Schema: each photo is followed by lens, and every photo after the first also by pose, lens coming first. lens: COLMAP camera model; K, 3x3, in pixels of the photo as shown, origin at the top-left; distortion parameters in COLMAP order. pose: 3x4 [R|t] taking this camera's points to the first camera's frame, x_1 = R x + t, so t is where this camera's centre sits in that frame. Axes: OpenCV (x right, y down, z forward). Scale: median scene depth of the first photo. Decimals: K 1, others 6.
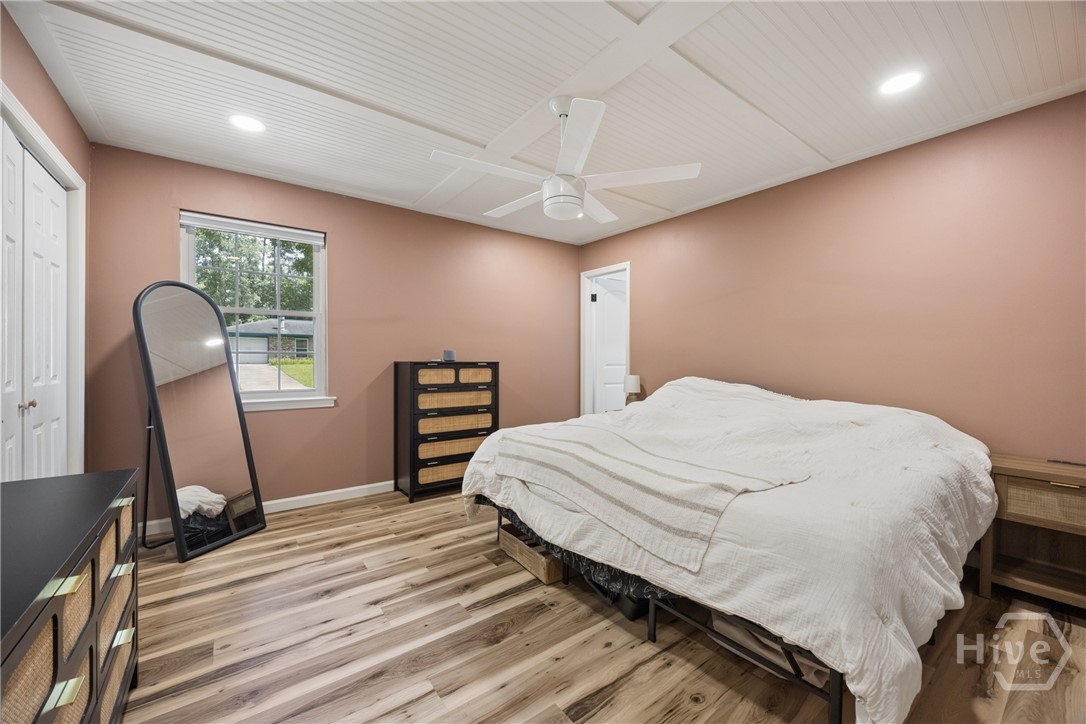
lens RADIAL K [[425.8, 0, 543.0], [0, 425.8, 362.0], [0, 0, 1]] dist [-0.002142, -0.000232]
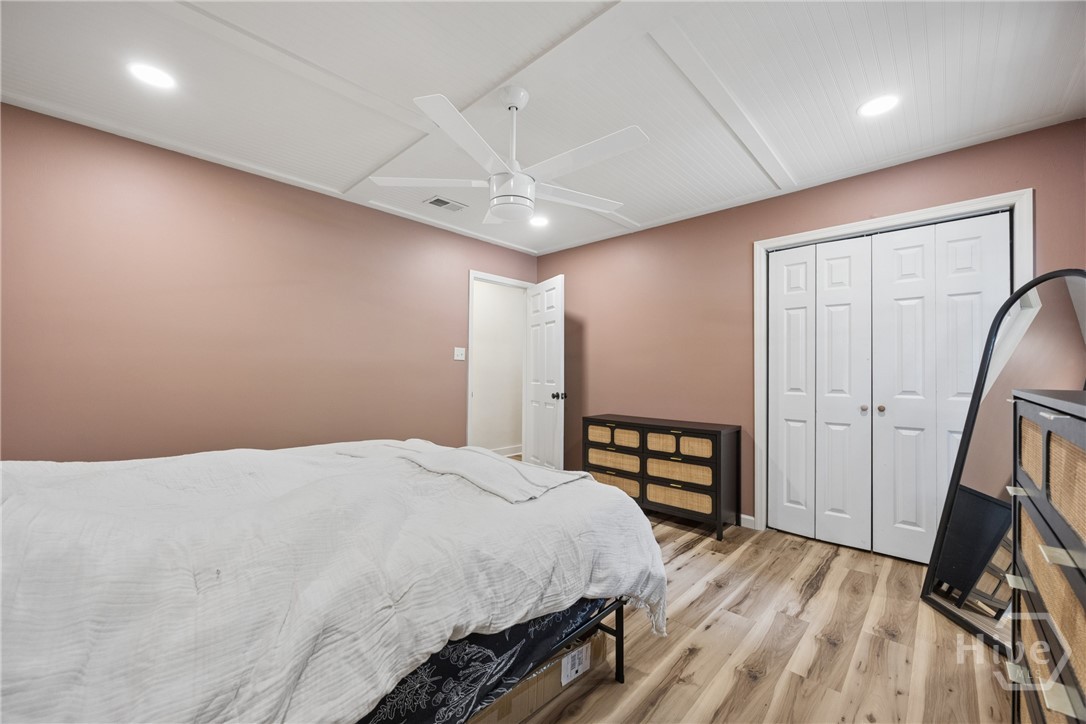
lens RADIAL K [[425.8, 0, 543.0], [0, 425.8, 362.0], [0, 0, 1]] dist [-0.002142, -0.000232]
pose [[-0.985471, -0.015066, -0.169175, 0.114061], [-0.012389, 0.999781, -0.016865, -0.014265], [0.169393, -0.014524, -0.985442, 1.639856]]
